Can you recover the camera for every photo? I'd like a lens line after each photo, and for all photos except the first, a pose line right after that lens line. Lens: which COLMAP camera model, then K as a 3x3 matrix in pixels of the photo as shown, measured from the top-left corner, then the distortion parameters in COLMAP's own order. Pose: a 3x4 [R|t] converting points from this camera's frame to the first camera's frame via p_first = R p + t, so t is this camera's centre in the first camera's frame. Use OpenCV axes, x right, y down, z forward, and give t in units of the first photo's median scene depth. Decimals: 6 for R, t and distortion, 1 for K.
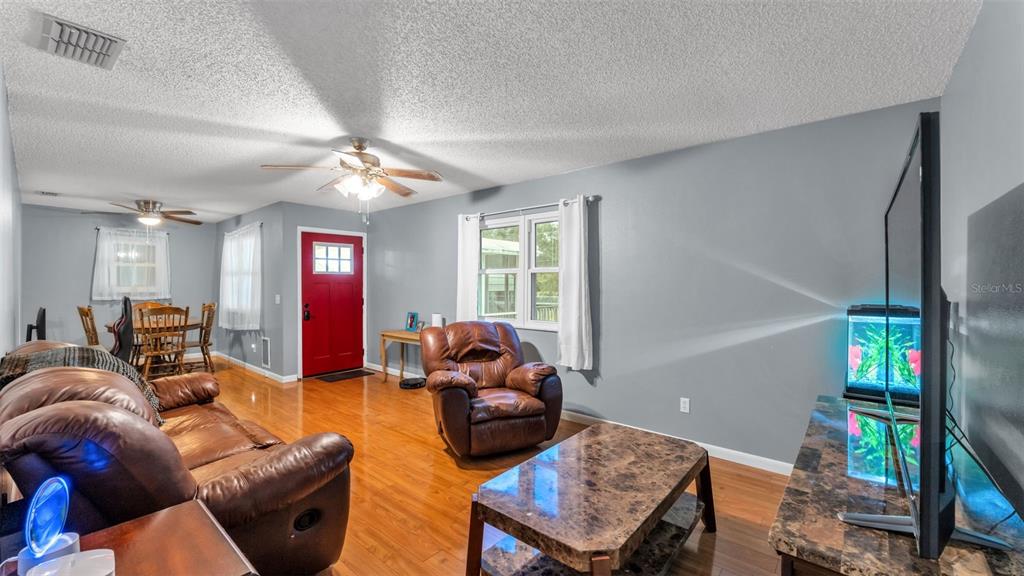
lens RADIAL K [[406.9, 0, 506.0], [0, 406.9, 287.3], [0, 0, 1]] dist [-0.001389, 0.000055]
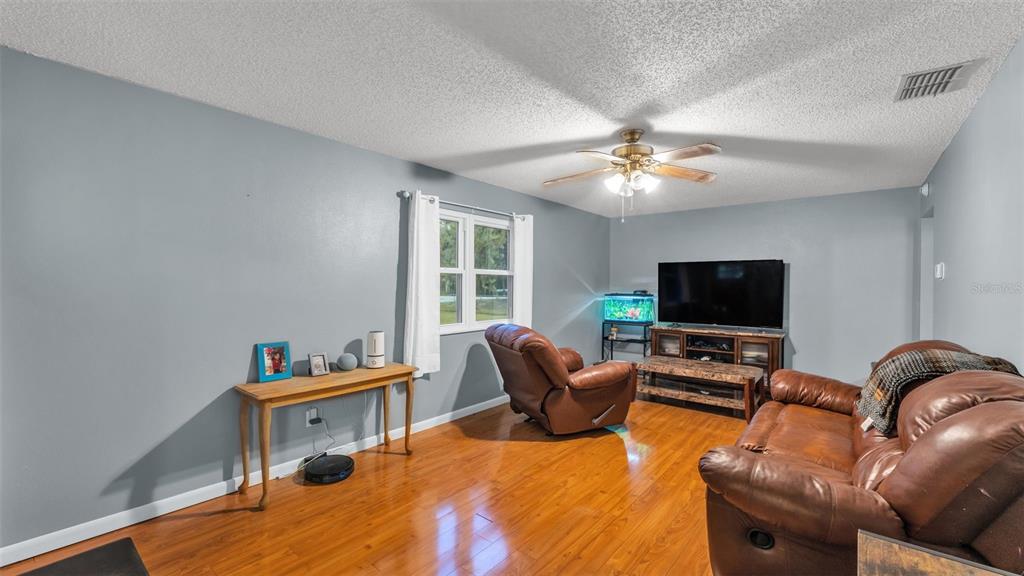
lens RADIAL K [[406.9, 0, 504.8], [0, 406.9, 285.9], [0, 0, 1]] dist [-0.001389, 0.000055]
pose [[0.005160, -0.010622, 0.999930, -1.450115], [0.003236, 0.999939, 0.010605, -0.021857], [-0.999981, 0.003181, 0.005194, 1.445817]]
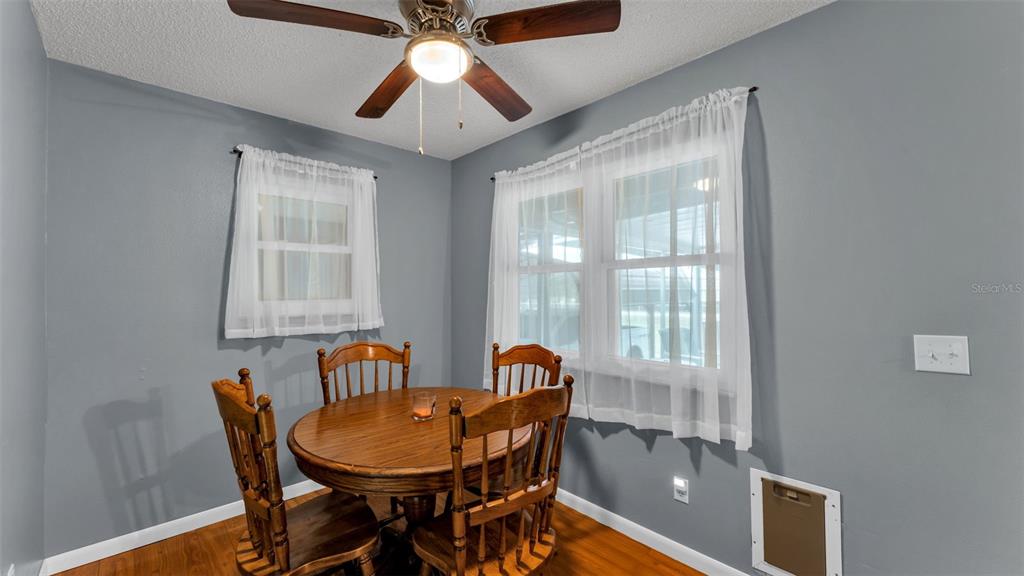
lens RADIAL K [[406.9, 0, 511.6], [0, 406.9, 288.5], [0, 0, 1]] dist [-0.001389, 0.000055]
pose [[0.993456, -0.009183, -0.113850, -0.652571], [0.007818, 0.999892, -0.012435, -0.007353], [0.113952, 0.011464, 0.993420, 0.600745]]
